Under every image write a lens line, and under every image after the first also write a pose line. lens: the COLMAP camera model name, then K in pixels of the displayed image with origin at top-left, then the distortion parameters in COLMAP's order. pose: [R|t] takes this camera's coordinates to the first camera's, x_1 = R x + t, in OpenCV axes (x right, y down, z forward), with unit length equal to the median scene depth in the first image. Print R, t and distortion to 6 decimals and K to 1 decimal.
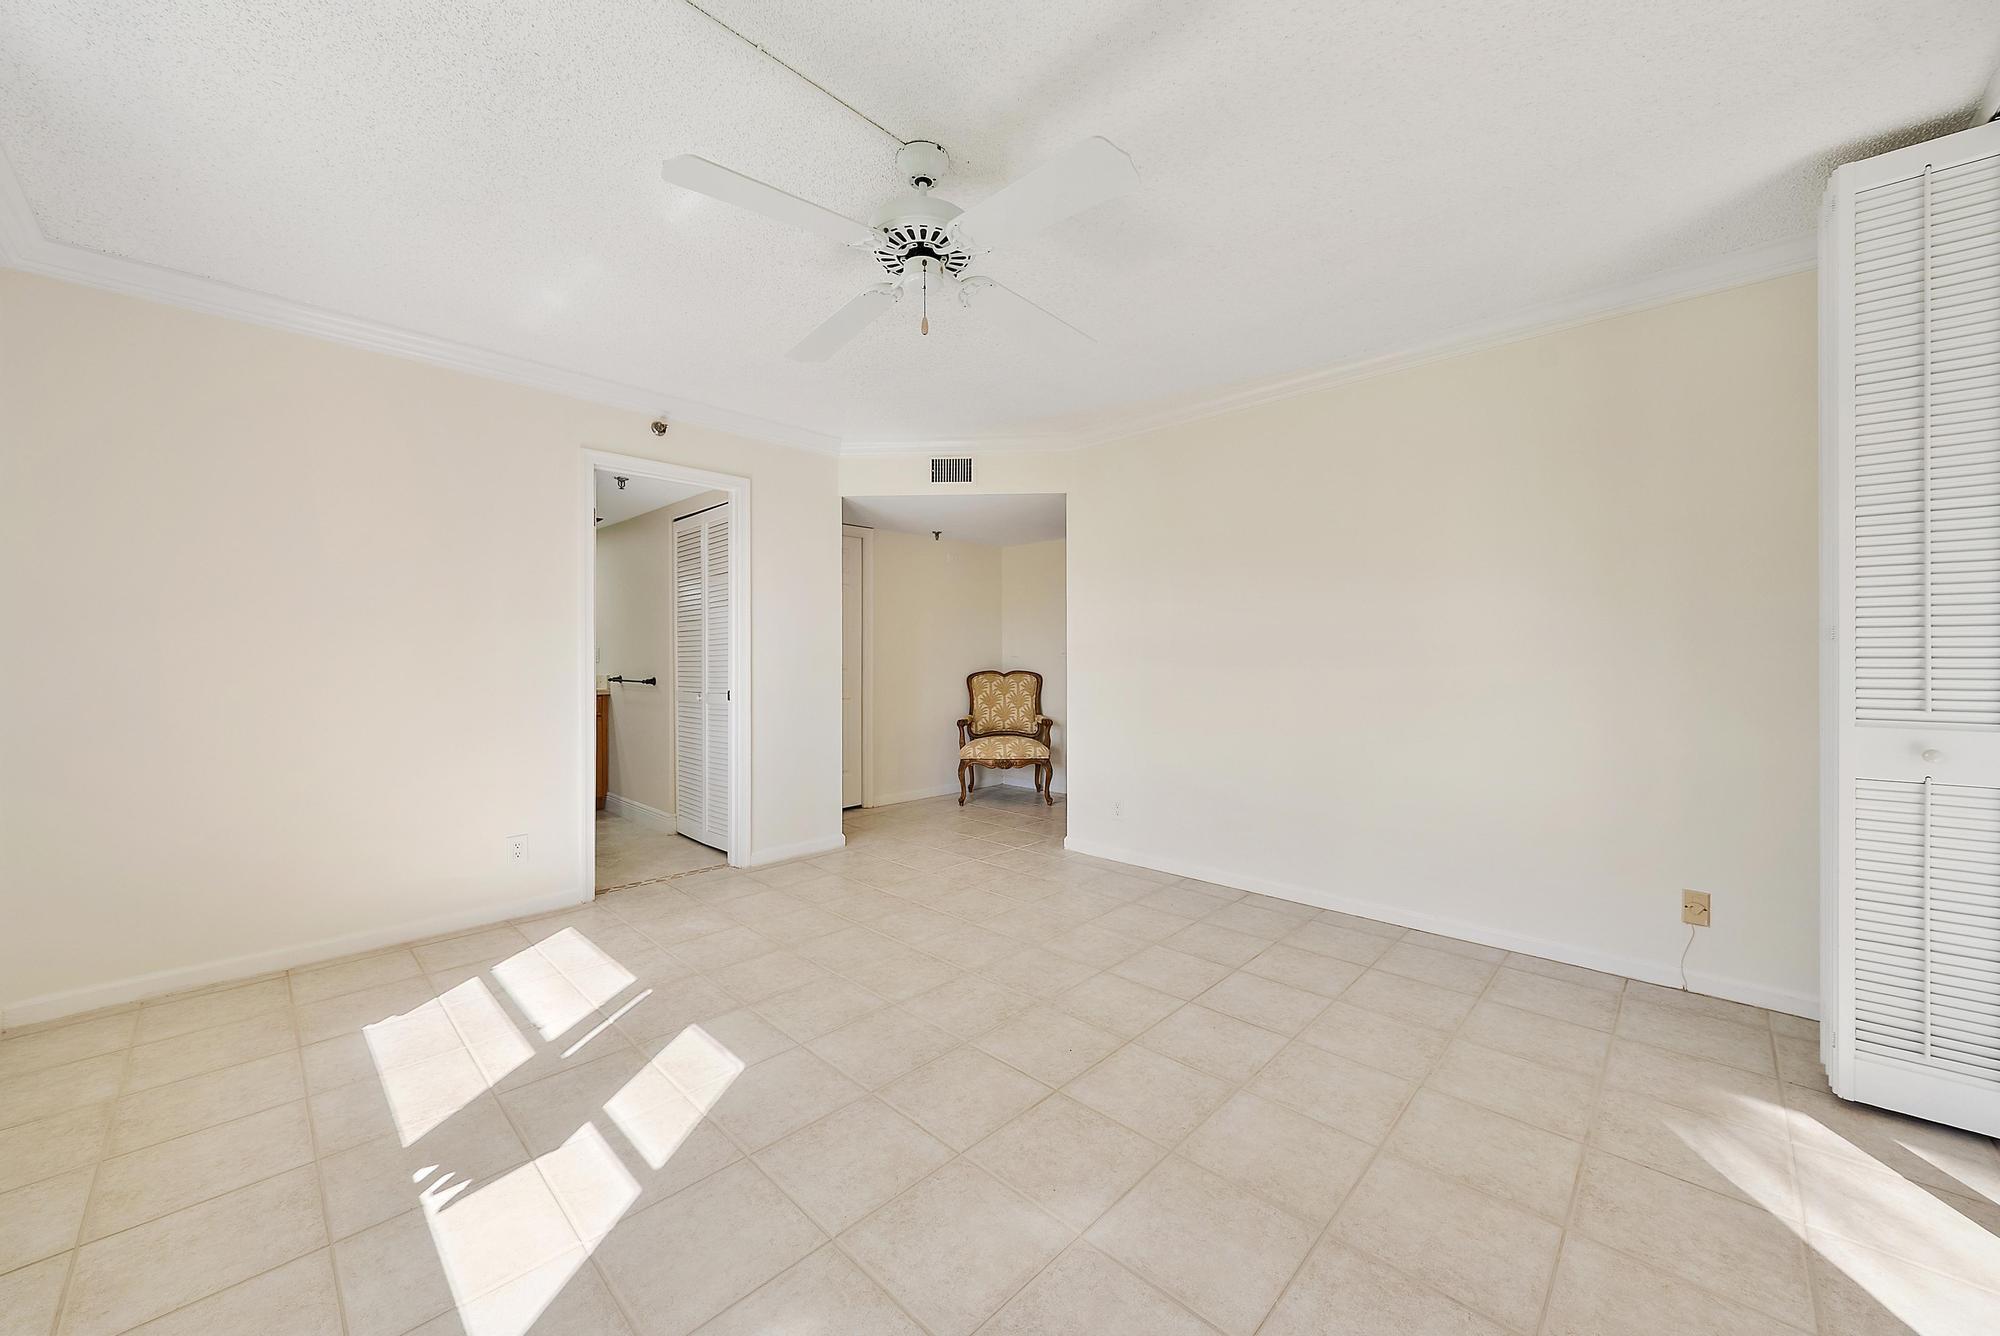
lens RADIAL K [[729.9, 0, 1000.4], [0, 729.9, 658.8], [0, 0, 1]] dist [0.000110, 0.000027]
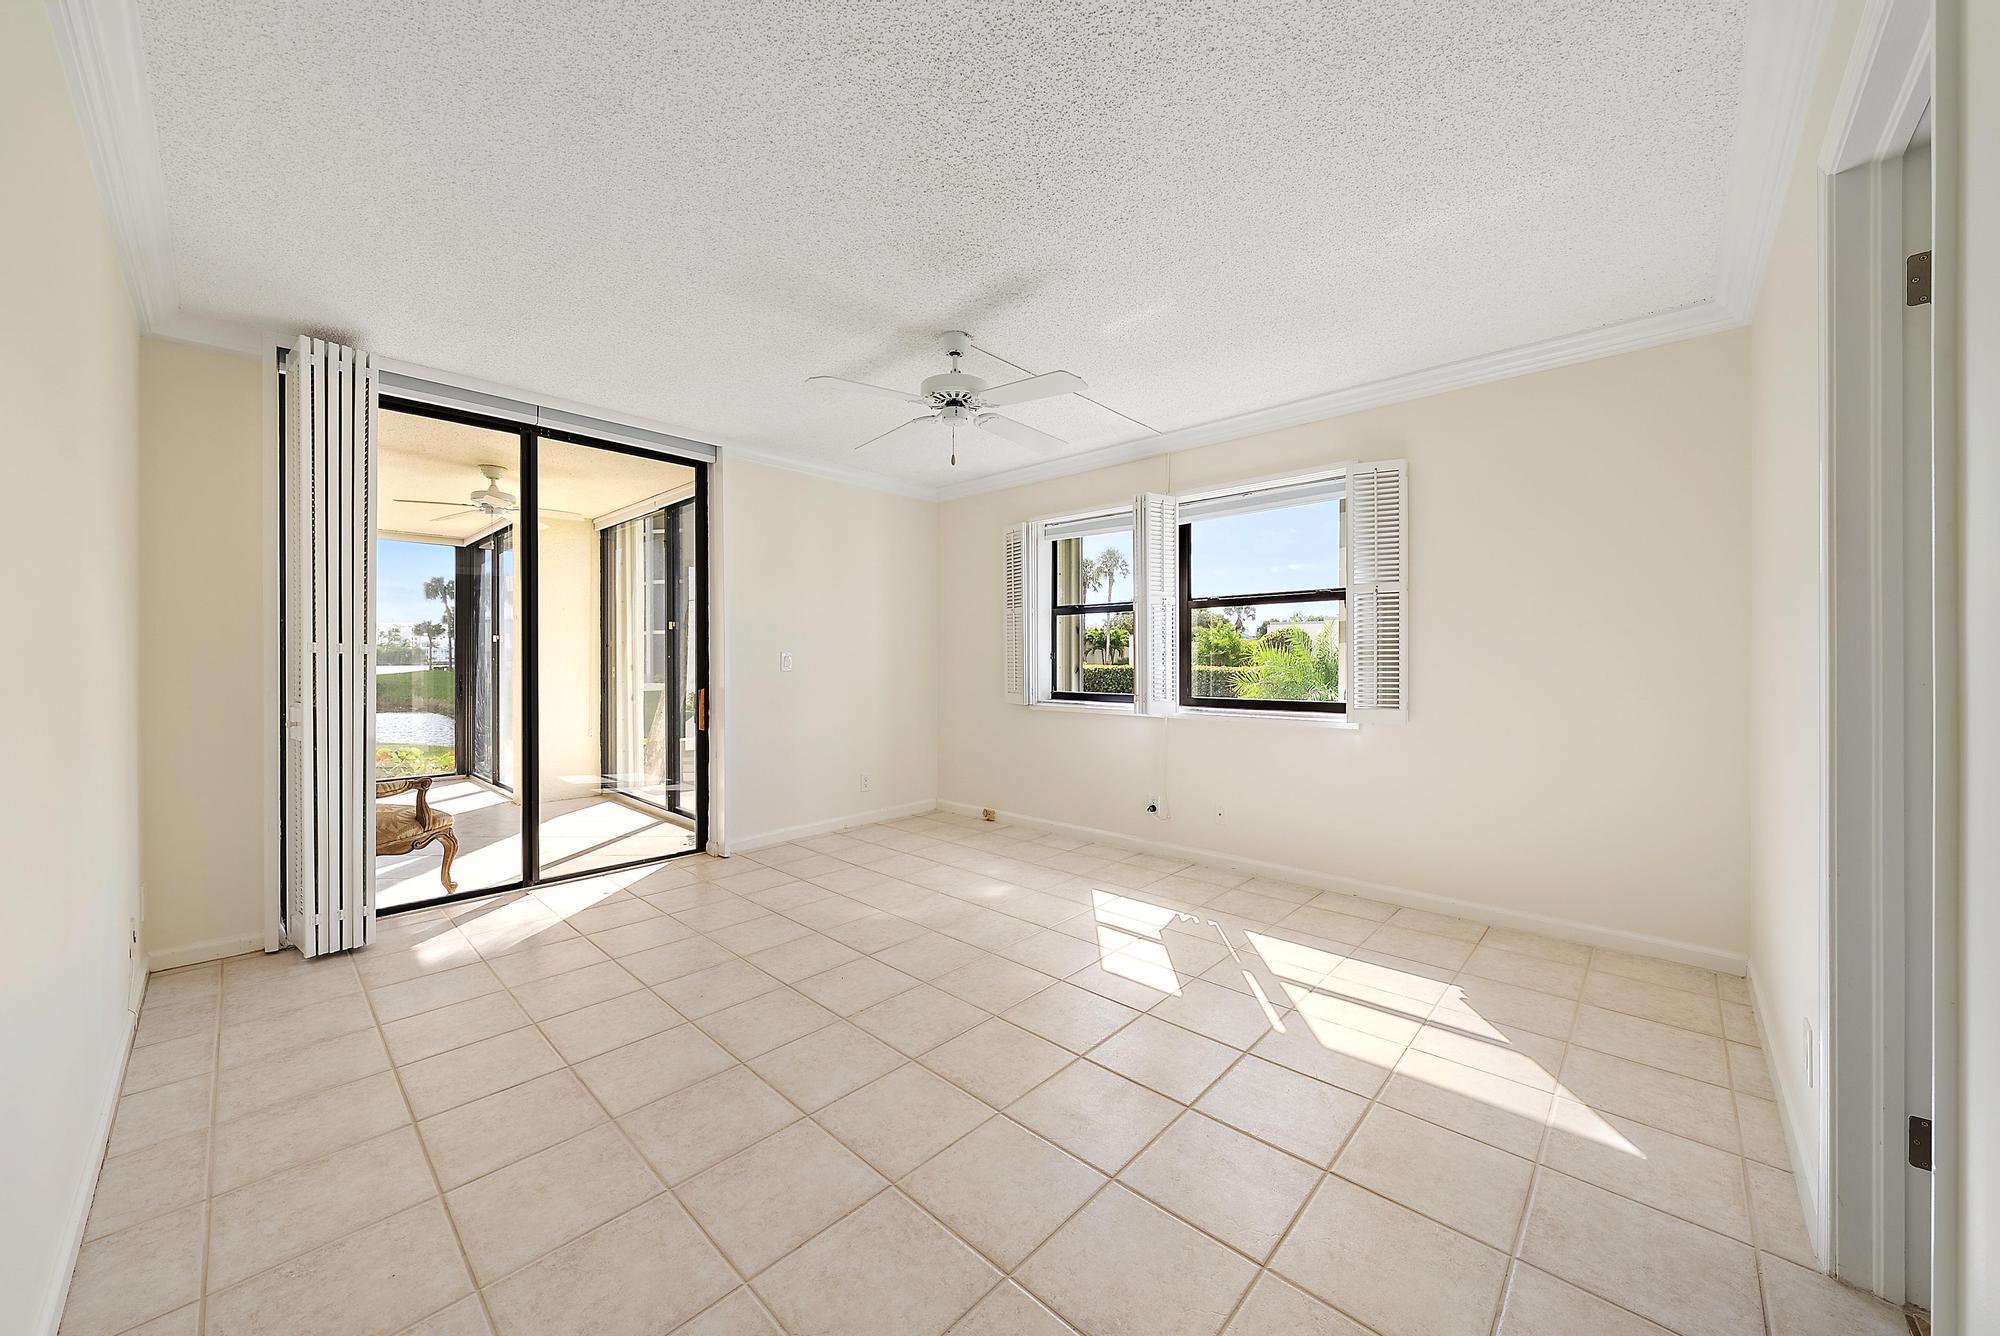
lens RADIAL K [[729.9, 0, 998.9], [0, 729.9, 658.5], [0, 0, 1]] dist [0.000110, 0.000027]
pose [[-0.999979, 0.003800, -0.005343, -0.153357], [0.003752, 0.999953, 0.008978, -0.017405], [0.005377, 0.008958, -0.999945, 2.074904]]
